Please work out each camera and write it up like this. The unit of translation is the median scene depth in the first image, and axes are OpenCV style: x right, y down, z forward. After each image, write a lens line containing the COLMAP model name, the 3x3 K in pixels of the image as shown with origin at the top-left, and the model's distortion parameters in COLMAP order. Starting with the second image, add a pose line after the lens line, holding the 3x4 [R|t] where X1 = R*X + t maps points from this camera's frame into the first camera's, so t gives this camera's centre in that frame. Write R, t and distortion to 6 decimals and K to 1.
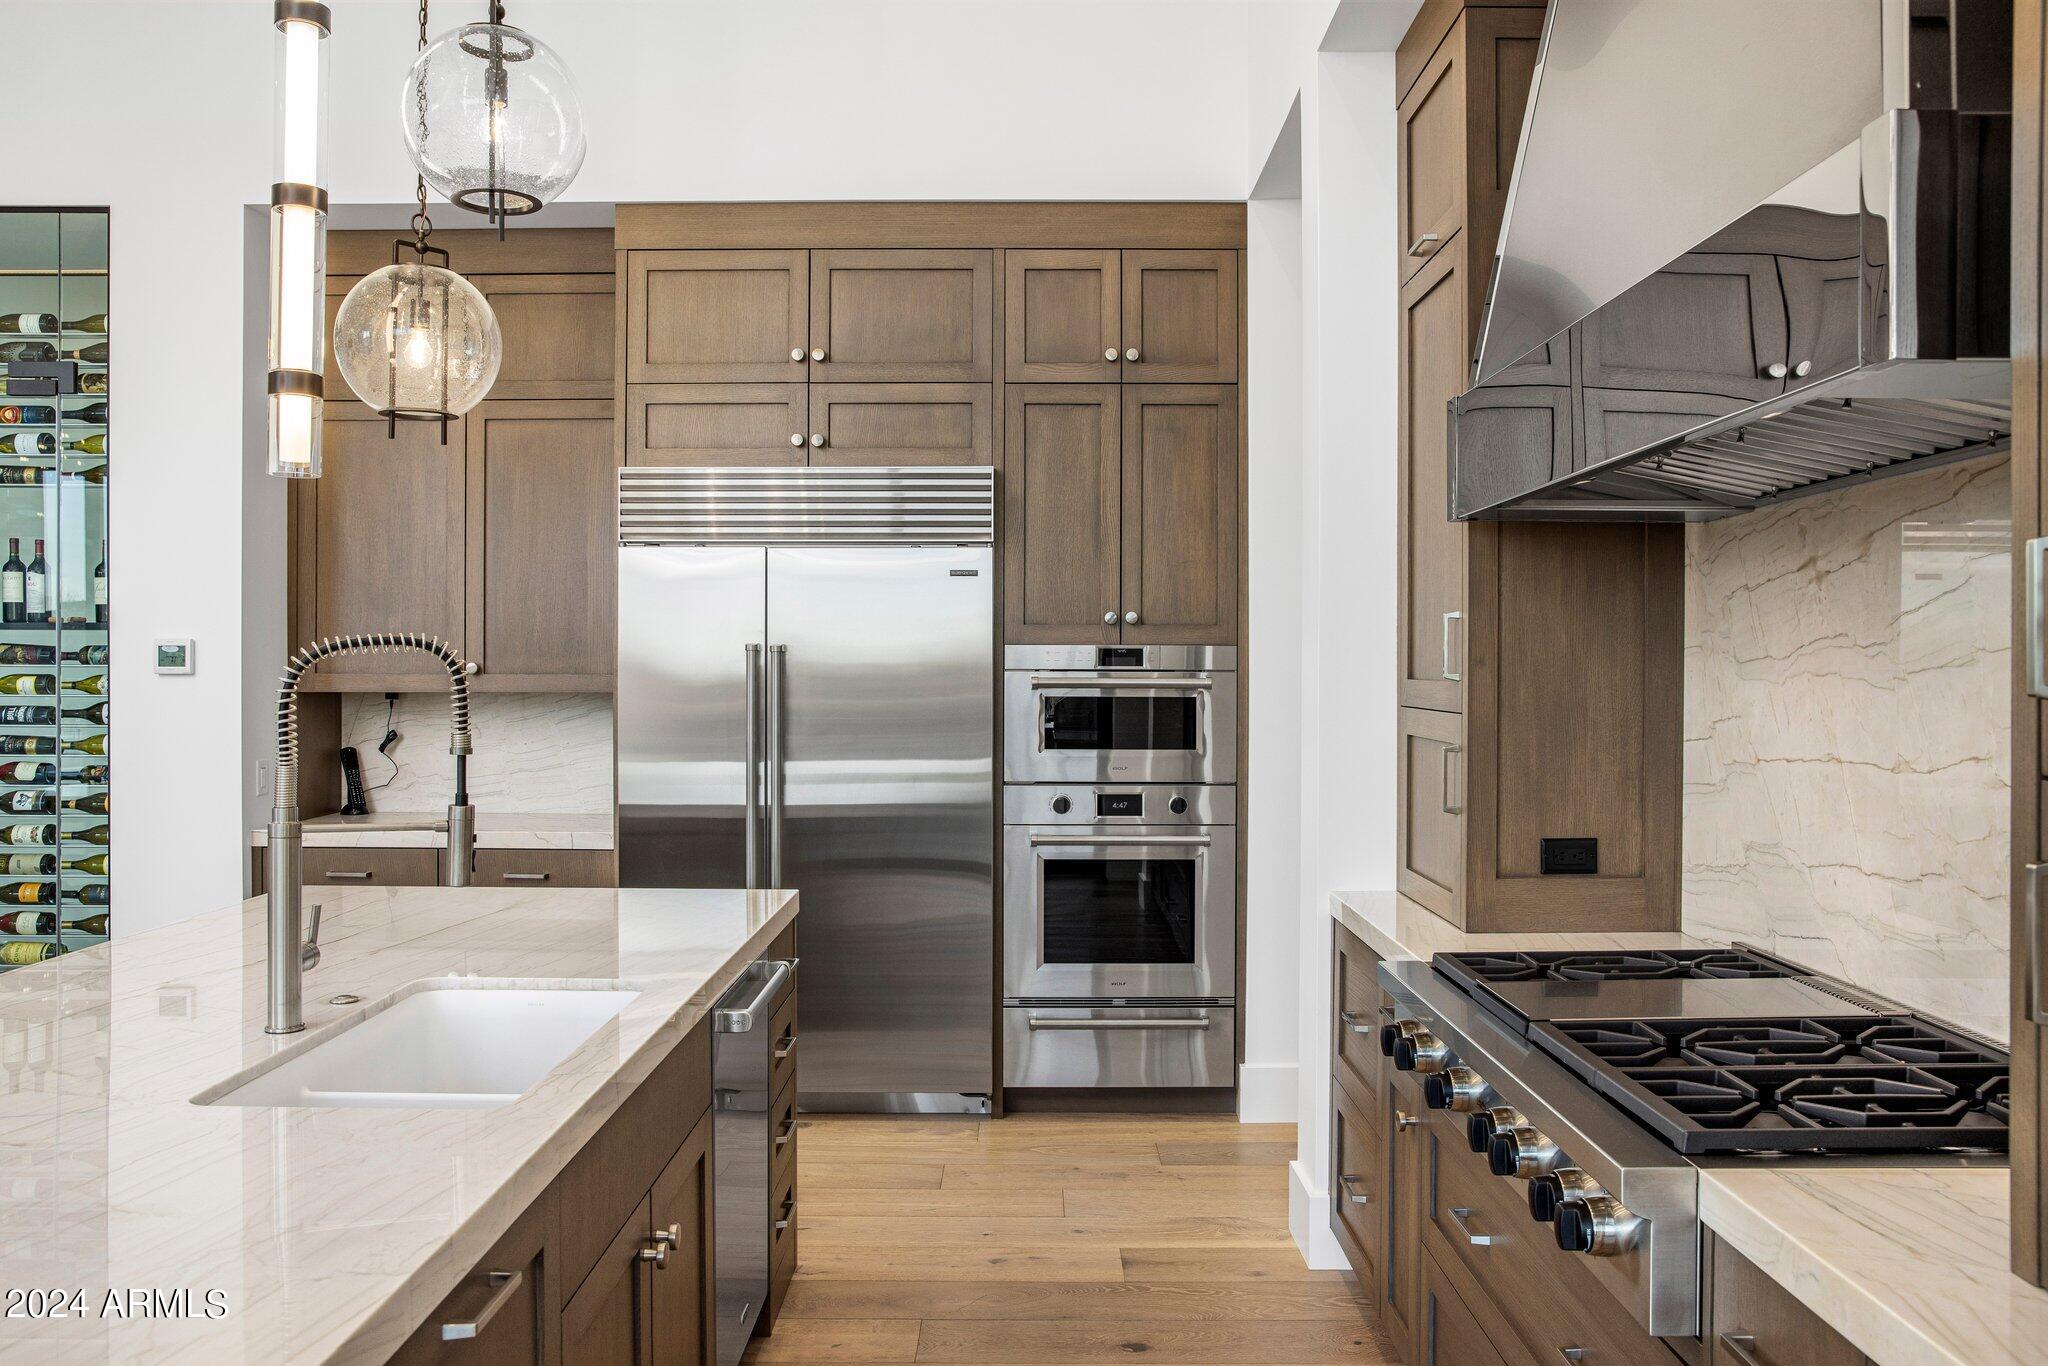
lens RADIAL K [[1594.6, 0, 1024.8], [0, 1594.6, 676.4], [0, 0, 1]] dist [-0.012626, 0.016375]
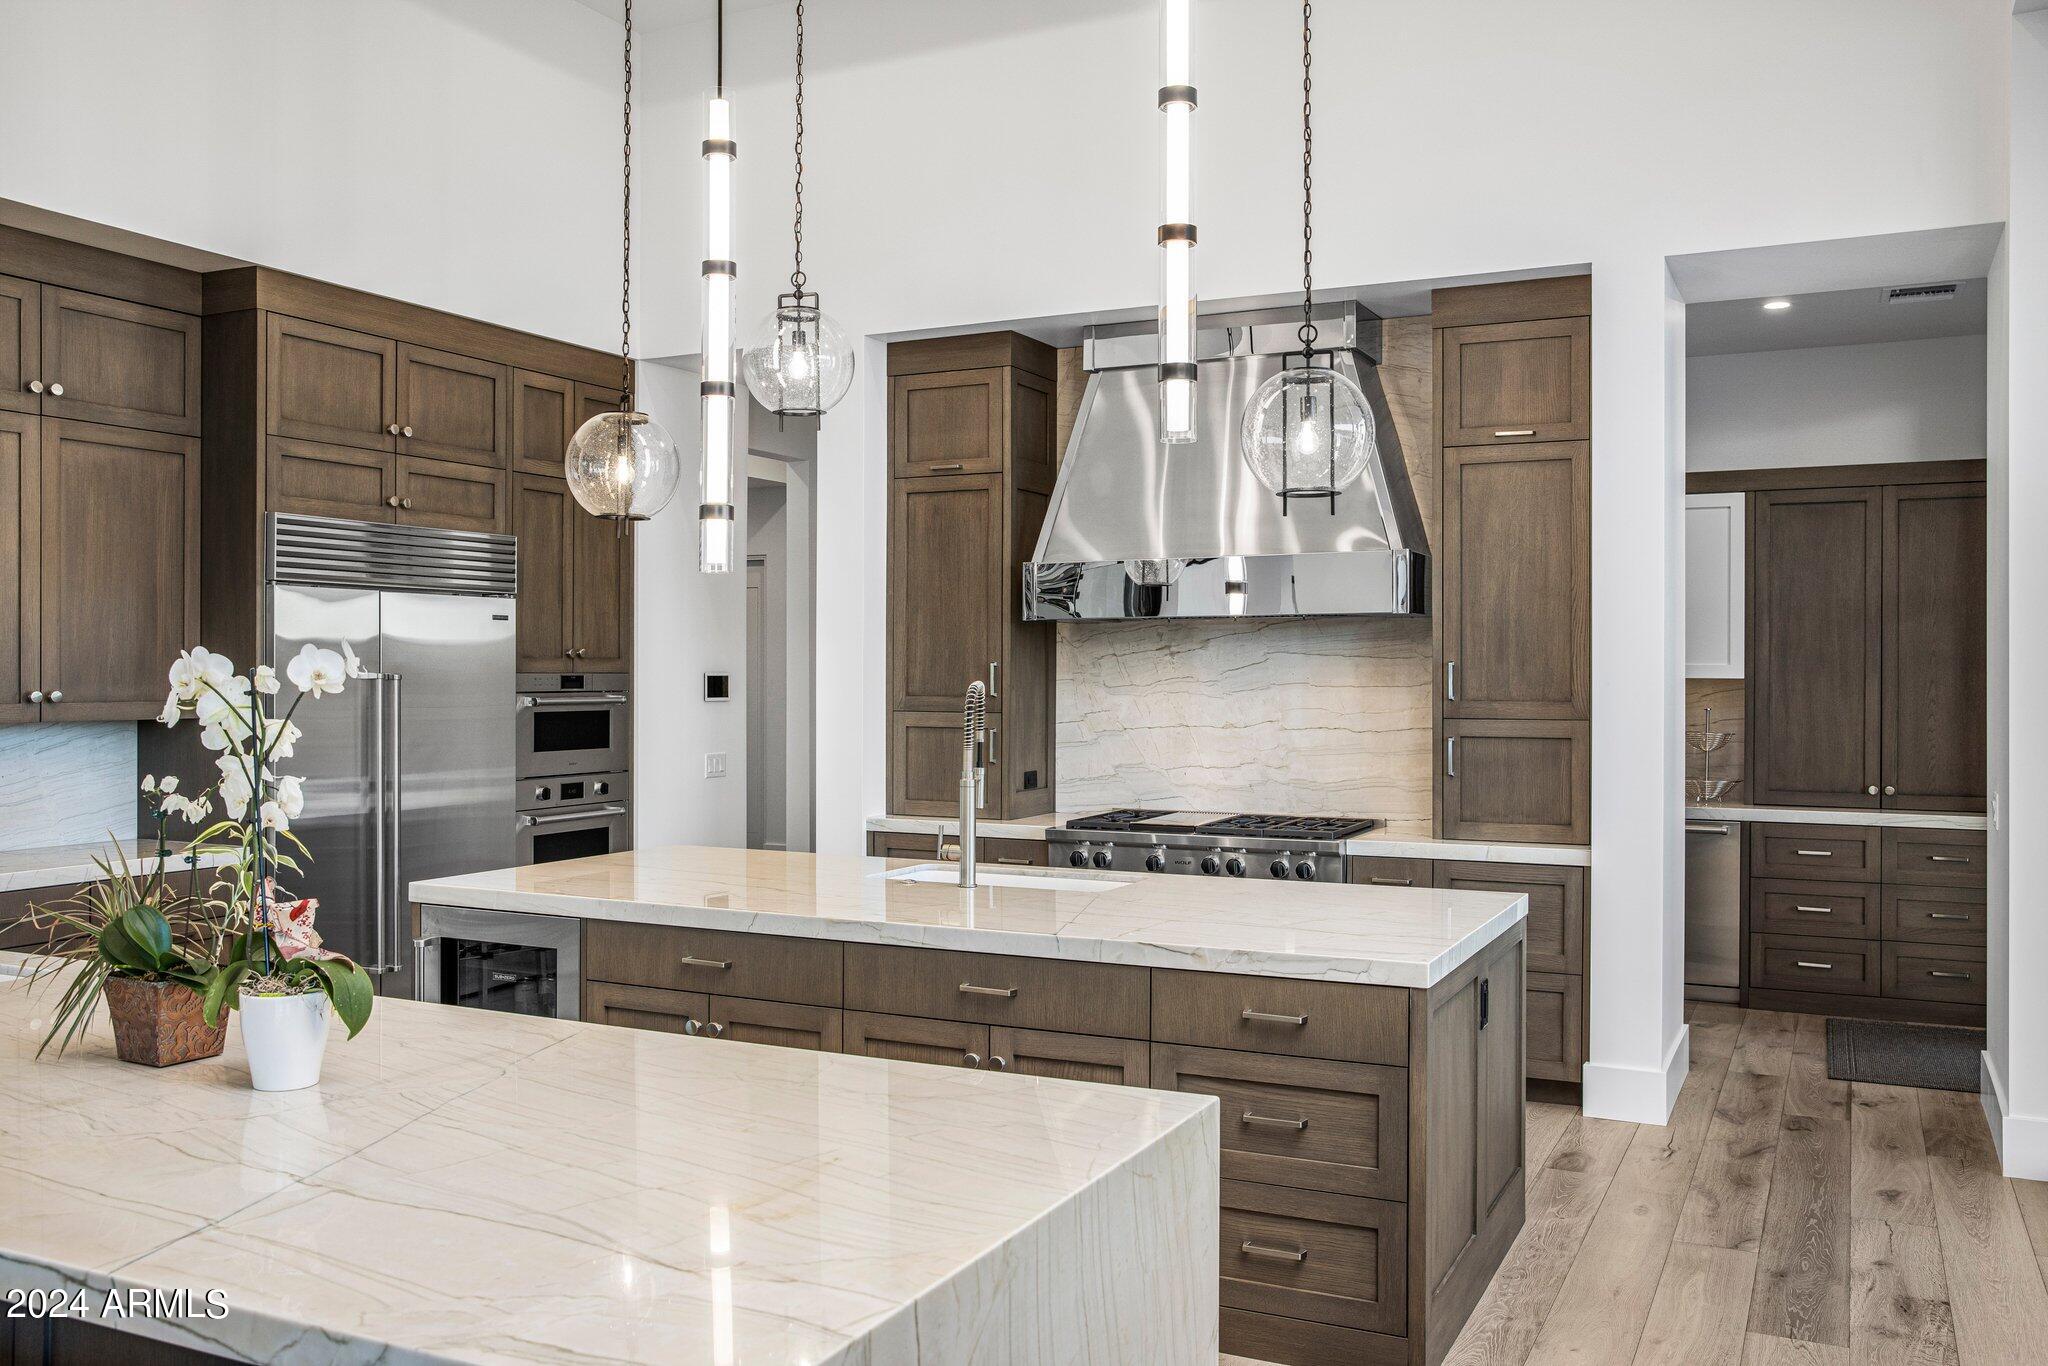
lens RADIAL K [[1718.2, 0, 1022.6], [0, 1718.2, 688.3], [0, 0, 1]] dist [0.012627, 0.002765]
pose [[0.432683, -0.008378, 0.901507, -0.803598], [0.005559, 0.999963, 0.006625, -0.010678], [-0.901529, 0.002145, 0.432714, 0.016046]]
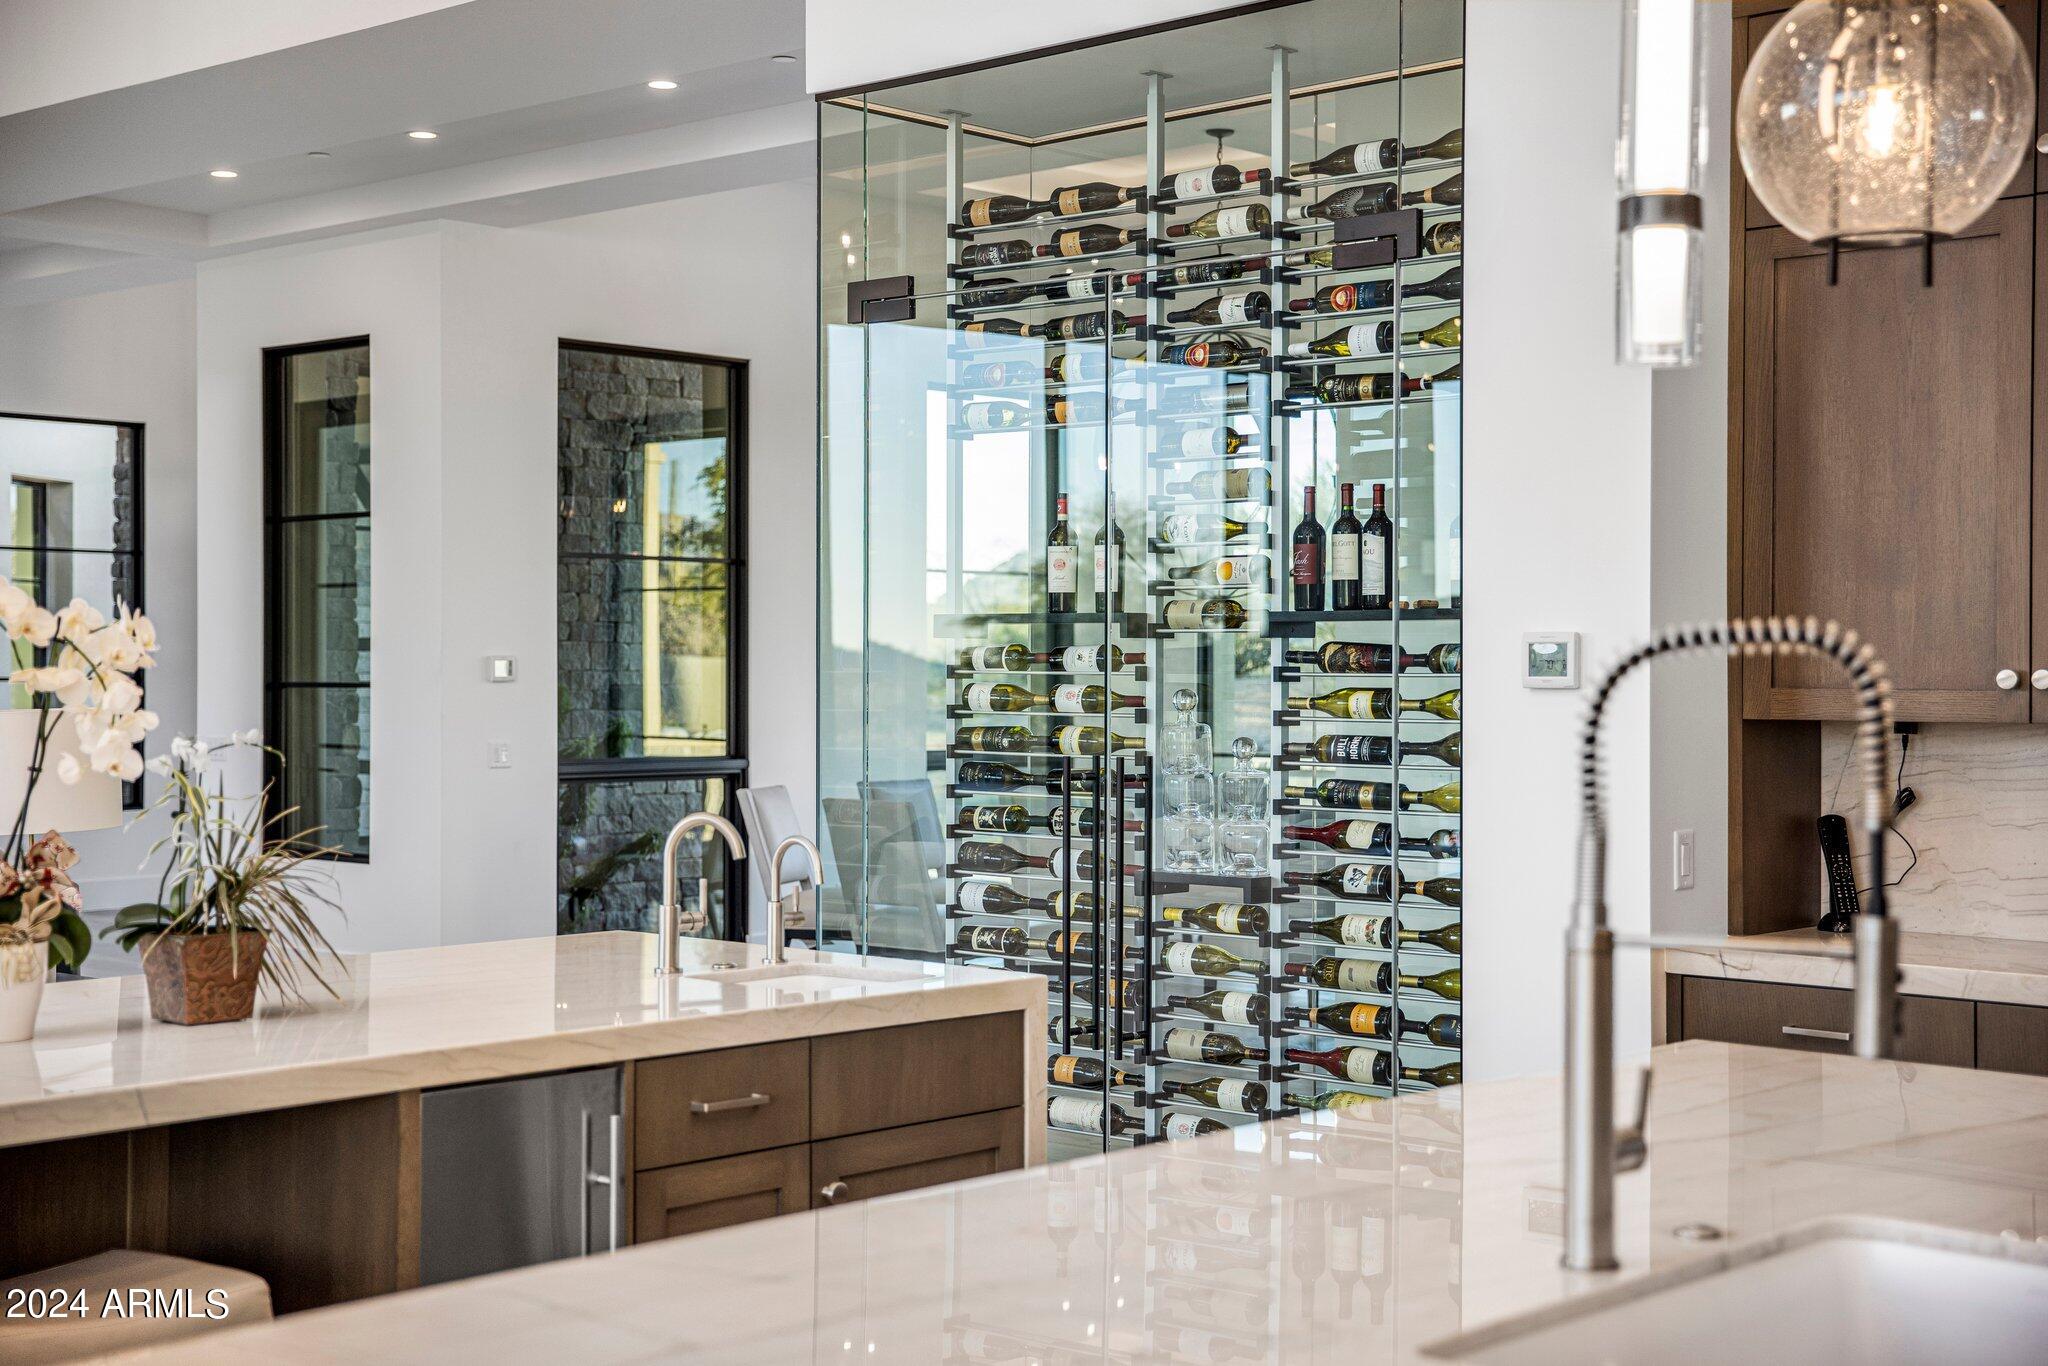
lens RADIAL K [[2918.8, 0, 1022.8], [0, 2918.8, 672.4], [0, 0, 1]] dist [0.069487, 0.000000]
pose [[0.741542, -0.000924, -0.670906, 0.085538], [-0.004039, 0.999975, -0.005840, -0.000229], [0.670894, 0.007040, 0.741520, 0.004144]]
